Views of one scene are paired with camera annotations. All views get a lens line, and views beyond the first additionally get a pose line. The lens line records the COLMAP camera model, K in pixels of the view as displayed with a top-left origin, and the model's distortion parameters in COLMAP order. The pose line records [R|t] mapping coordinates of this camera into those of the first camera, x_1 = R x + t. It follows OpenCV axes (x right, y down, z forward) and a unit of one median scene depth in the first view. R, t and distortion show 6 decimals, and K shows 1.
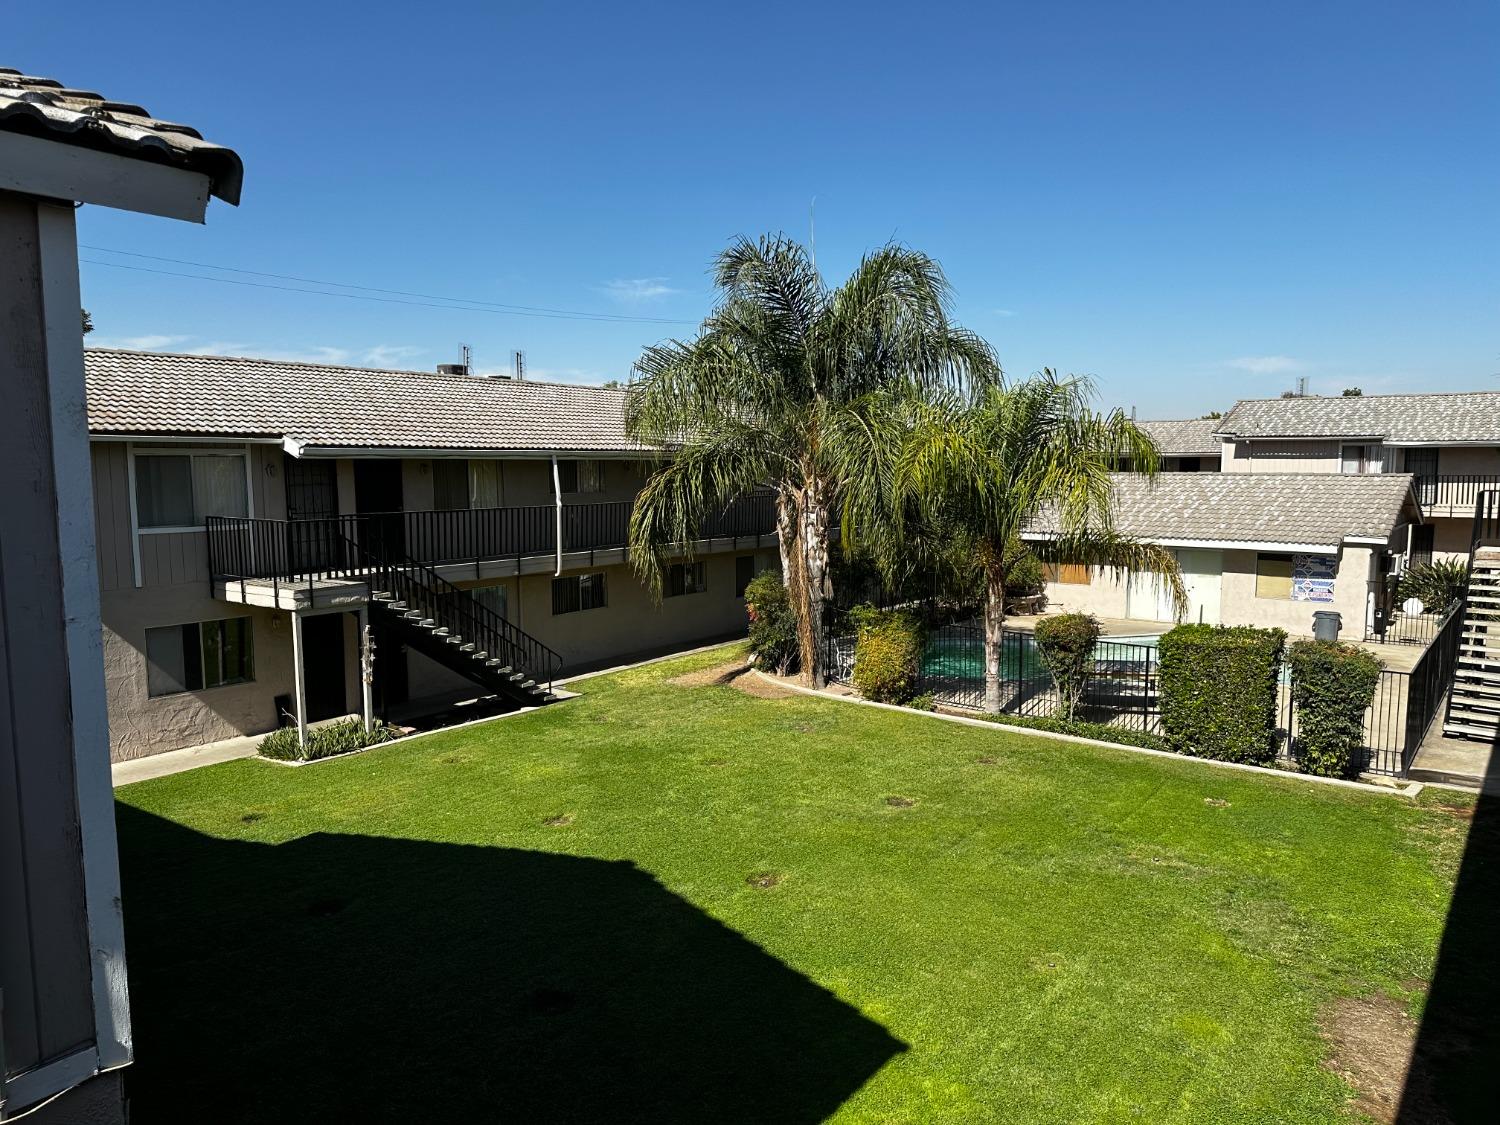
lens RADIAL K [[1058.4, 0, 742.3], [0, 1058.4, 563.9], [0, 0, 1]] dist [0.114946, -0.158803]
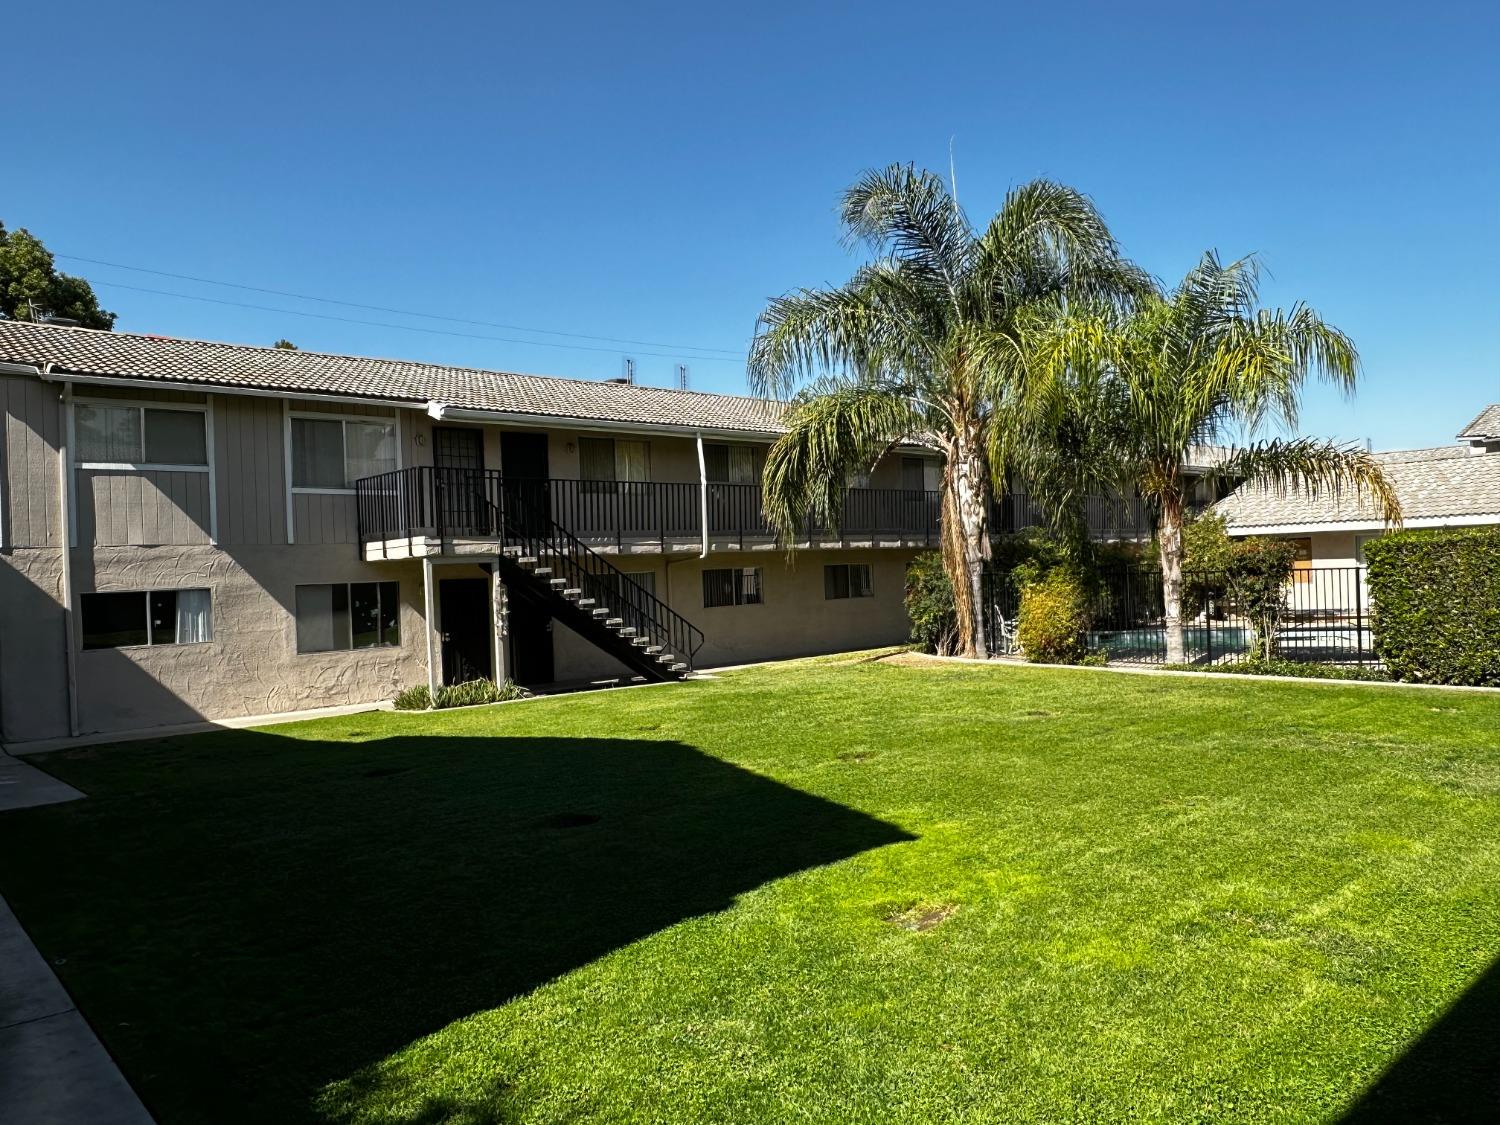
lens RADIAL K [[1070.9, 0, 759.8], [0, 1070.9, 554.4], [0, 0, 1]] dist [0.009174, 0.001937]
pose [[0.982827, -0.032791, -0.181593, 0.060710], [0.013619, 0.994290, -0.105835, 0.131838], [0.184027, 0.101544, 0.977662, 0.073522]]
